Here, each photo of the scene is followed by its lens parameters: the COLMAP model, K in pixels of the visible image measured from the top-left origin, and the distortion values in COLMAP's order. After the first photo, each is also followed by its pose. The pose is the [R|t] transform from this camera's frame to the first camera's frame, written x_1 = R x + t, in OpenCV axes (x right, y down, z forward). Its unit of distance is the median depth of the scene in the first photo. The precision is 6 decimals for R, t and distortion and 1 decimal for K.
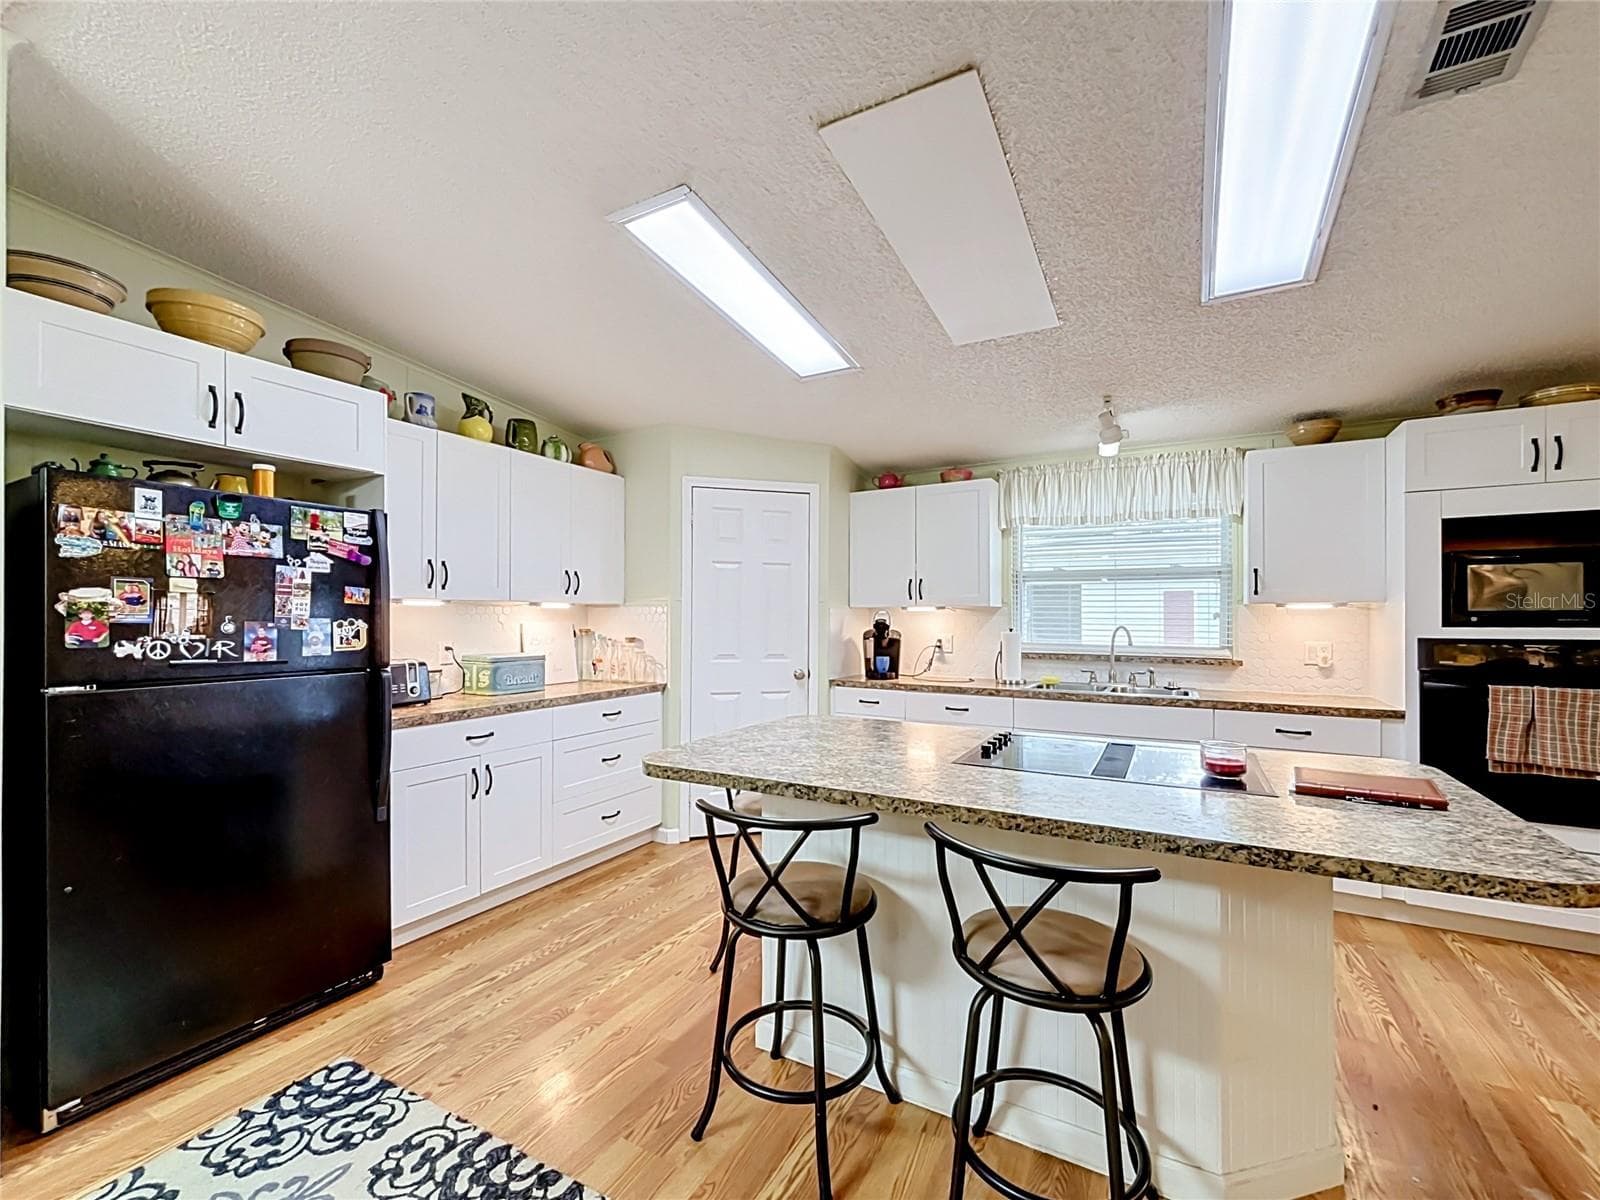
lens RADIAL K [[672.8, 0, 809.6], [0, 672.8, 612.5], [0, 0, 1]] dist [0.004438, 0.000201]
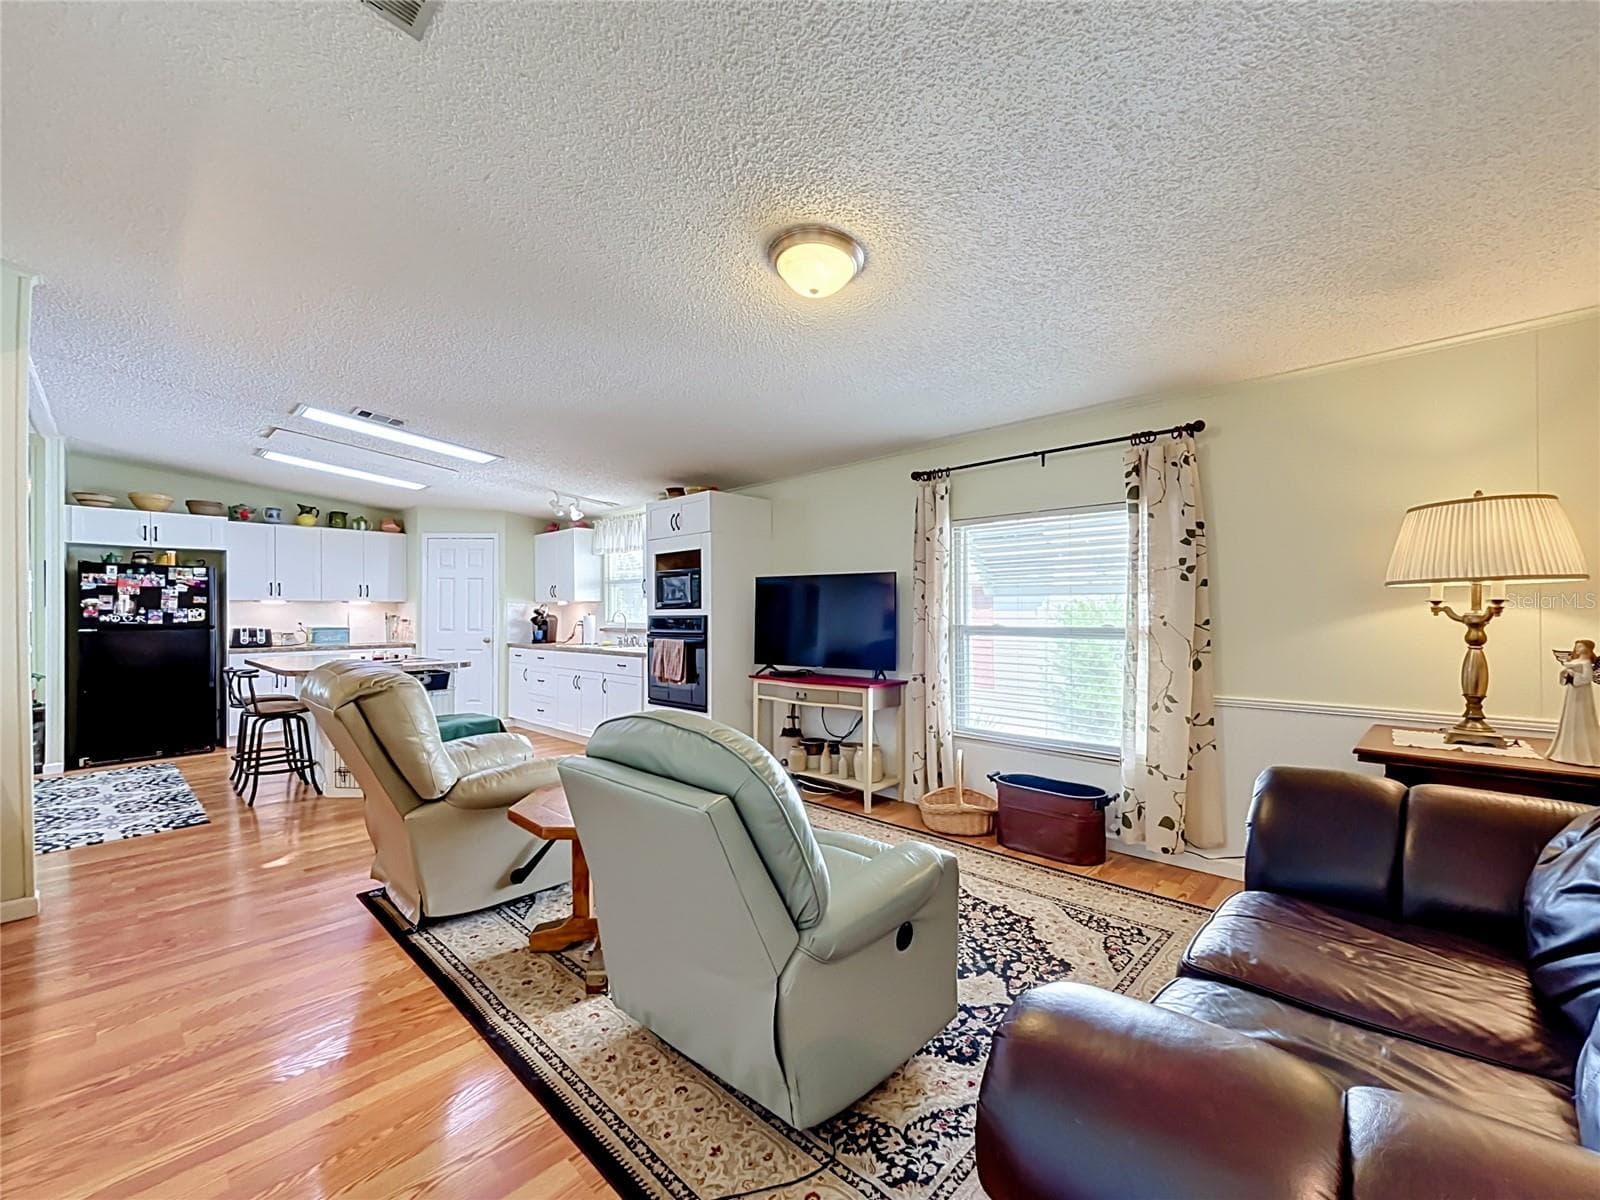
lens RADIAL K [[630.4, 0, 793.4], [0, 630.4, 604.0], [0, 0, 1]] dist [-0.002209, -0.000027]
pose [[0.965610, -0.005665, -0.259932, 2.385830], [0.004267, 0.999973, -0.005942, 0.017068], [0.259958, 0.004629, 0.965609, -0.820694]]
